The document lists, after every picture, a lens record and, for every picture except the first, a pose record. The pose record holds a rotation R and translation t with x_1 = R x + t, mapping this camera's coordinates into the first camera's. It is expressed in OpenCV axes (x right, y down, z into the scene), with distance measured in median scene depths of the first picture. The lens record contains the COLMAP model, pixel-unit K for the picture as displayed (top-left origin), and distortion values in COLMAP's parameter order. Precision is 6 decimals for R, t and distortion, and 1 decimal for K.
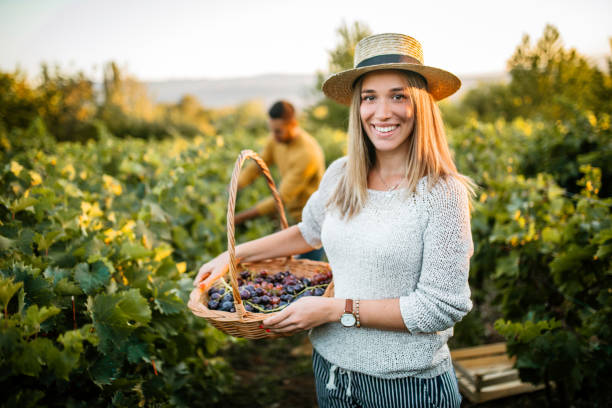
lens RADIAL K [[590.5, 0, 307.9], [0, 590.5, 201.3], [0, 0, 1]] dist [-0.044526, 0.070645]
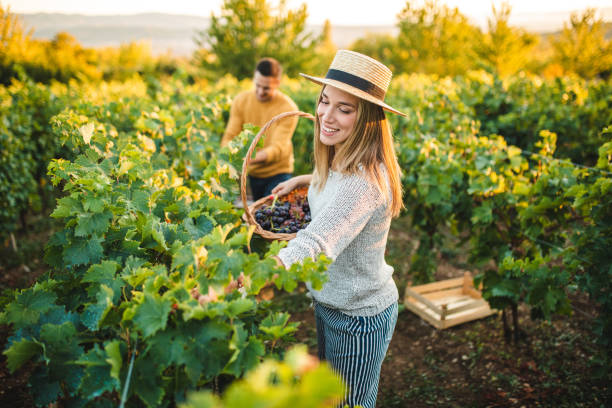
lens RADIAL K [[590.5, 0, 307.9], [0, 590.5, 201.3], [0, 0, 1]] dist [-0.044526, 0.070645]
pose [[0.980322, -0.008153, 0.197238, -0.198133], [-0.009636, 0.995979, 0.089063, -0.015565], [-0.197171, -0.089211, 0.976302, -0.080020]]
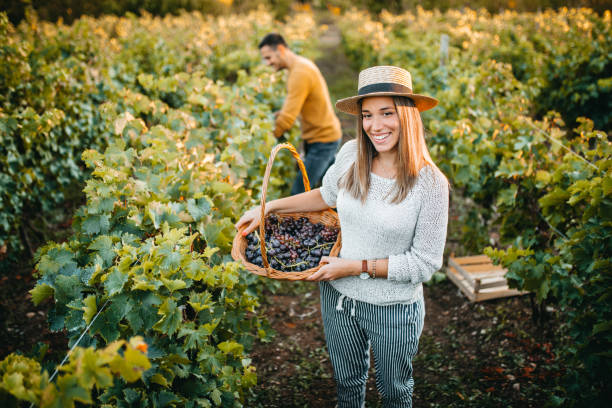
lens RADIAL K [[632.0, 0, 306.0], [0, 632.0, 204.0], [0, 0, 1]] dist [-0.012739, 0.017796]
pose [[0.998818, 0.042435, -0.023710, -0.037615], [-0.036837, 0.979021, 0.200402, -0.100119], [0.031717, -0.199292, 0.979427, -0.245038]]
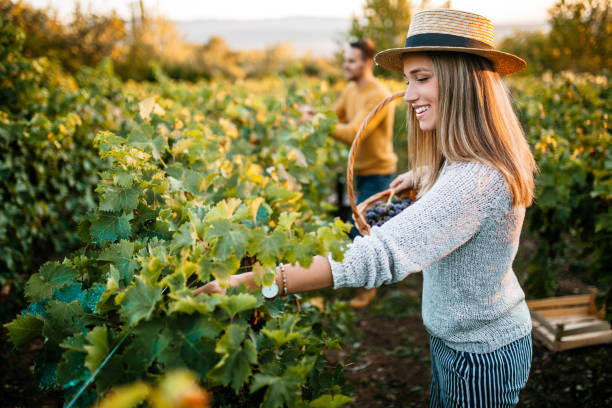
lens RADIAL K [[590.5, 0, 307.9], [0, 590.5, 201.3], [0, 0, 1]] dist [-0.044526, 0.070645]
pose [[0.998752, 0.036770, -0.033794, -0.117729], [-0.033542, 0.995234, 0.091566, -0.000260], [0.037000, -0.090318, 0.995225, -0.022426]]
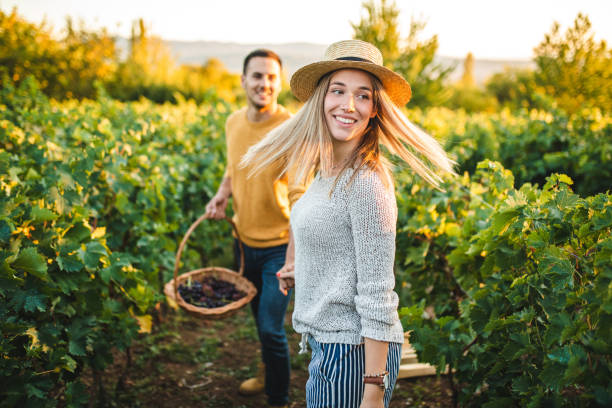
lens RADIAL K [[590.5, 0, 307.9], [0, 590.5, 201.3], [0, 0, 1]] dist [-0.044526, 0.070645]
pose [[0.996175, 0.081733, -0.030897, 0.134946], [-0.080139, 0.995543, 0.049714, -0.020653], [0.034823, -0.047047, 0.998285, -0.061990]]
